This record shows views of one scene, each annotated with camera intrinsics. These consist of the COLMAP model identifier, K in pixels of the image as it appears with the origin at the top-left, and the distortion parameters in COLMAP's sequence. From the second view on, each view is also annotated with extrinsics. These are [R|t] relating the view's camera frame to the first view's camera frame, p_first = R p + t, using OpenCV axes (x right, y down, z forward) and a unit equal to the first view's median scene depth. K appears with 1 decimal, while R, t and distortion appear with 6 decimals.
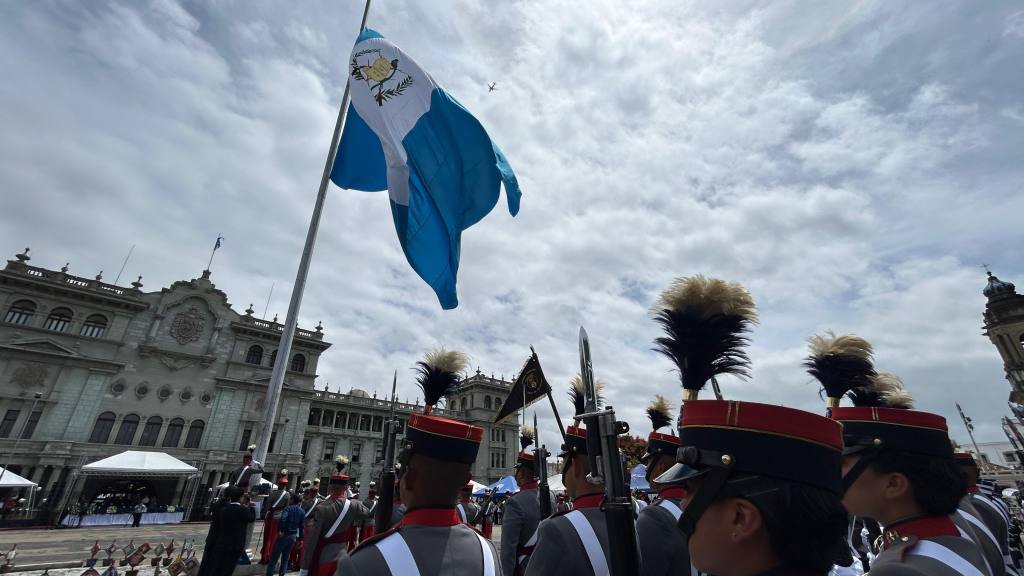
lens RADIAL K [[411.1, 0, 513.4], [0, 411.1, 306.2], [0, 0, 1]] dist [0.001316, 0.000109]
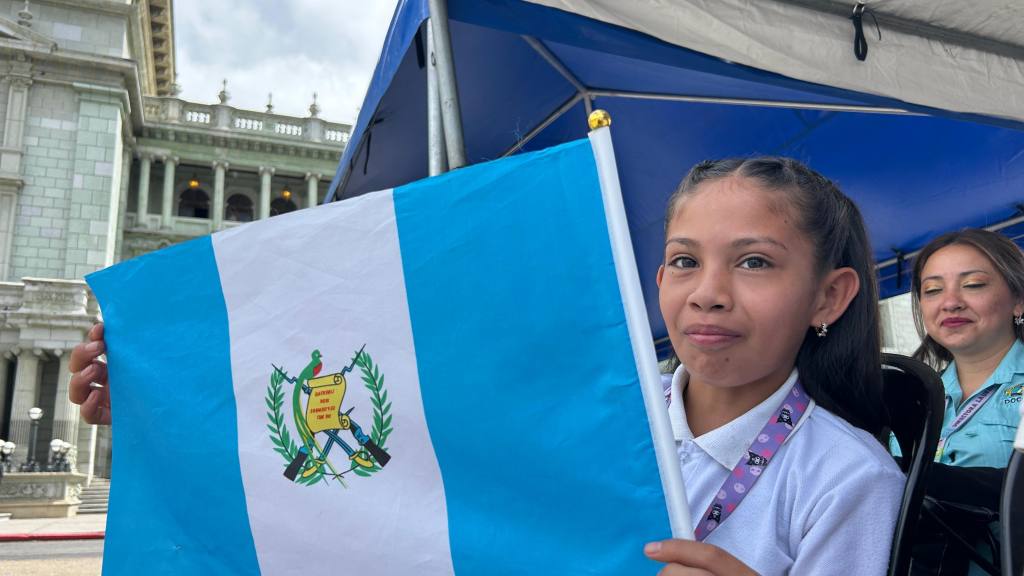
lens RADIAL K [[772.1, 0, 508.4], [0, 772.1, 323.5], [0, 0, 1]] dist [-0.000357, 0.001107]
pose [[0.932616, -0.074993, -0.352993, -0.125093], [0.161499, 0.961482, 0.222418, 0.351234], [0.322716, -0.264439, 0.908805, 0.715581]]
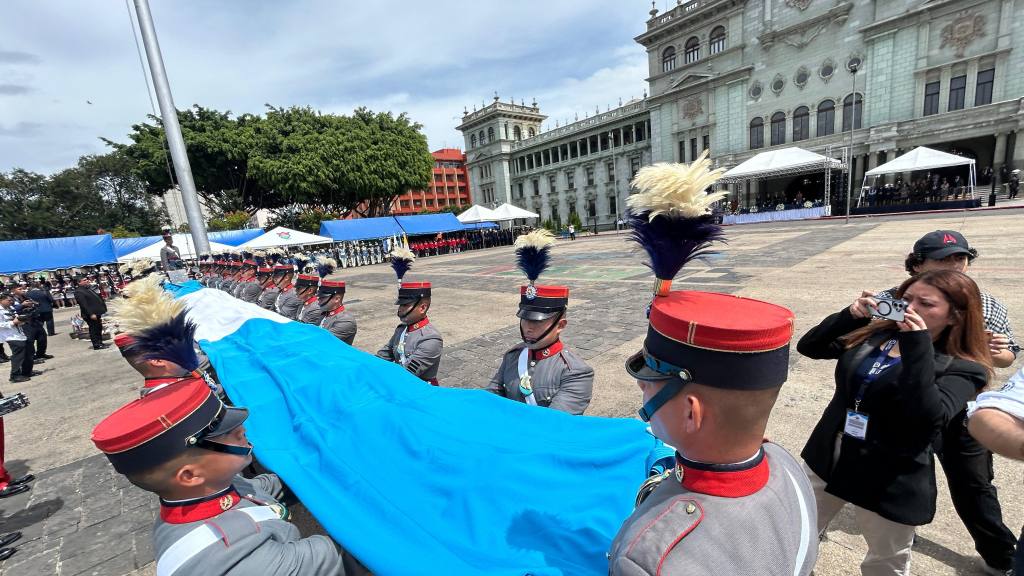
lens RADIAL K [[411.1, 0, 513.4], [0, 411.1, 306.2], [0, 0, 1]] dist [0.001316, 0.000109]
pose [[-0.006755, 0.204618, -0.978819, 0.080881], [0.521940, 0.835648, 0.171086, 0.145314], [0.852955, -0.509729, -0.112443, 0.340593]]
